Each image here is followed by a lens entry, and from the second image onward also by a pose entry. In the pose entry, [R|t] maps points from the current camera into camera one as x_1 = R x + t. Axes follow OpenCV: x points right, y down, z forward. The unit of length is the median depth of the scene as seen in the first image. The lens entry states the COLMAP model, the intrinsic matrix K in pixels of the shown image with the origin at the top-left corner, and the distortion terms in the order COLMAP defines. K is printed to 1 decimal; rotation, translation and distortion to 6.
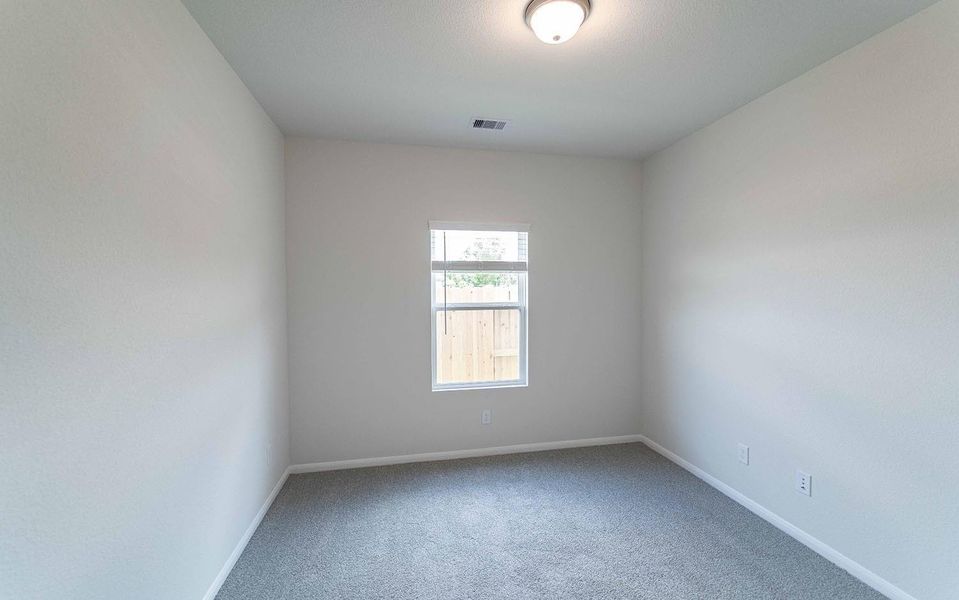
lens RADIAL K [[374.2, 0, 477.2], [0, 374.2, 294.2], [0, 0, 1]] dist [0.000198, -0.000110]
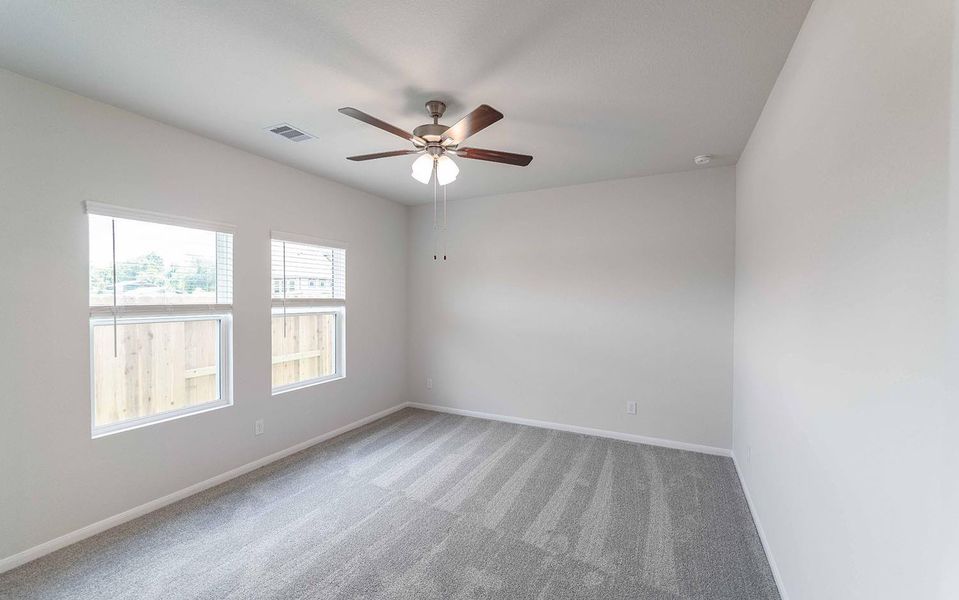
lens RADIAL K [[387.5, 0, 480.3], [0, 387.5, 303.0], [0, 0, 1]] dist [-0.000346, -0.000484]
pose [[0.610106, -0.004361, 0.792308, -0.256843], [0.005605, 0.999984, 0.001189, 0.002527], [-0.792300, 0.003715, 0.610120, -0.047950]]
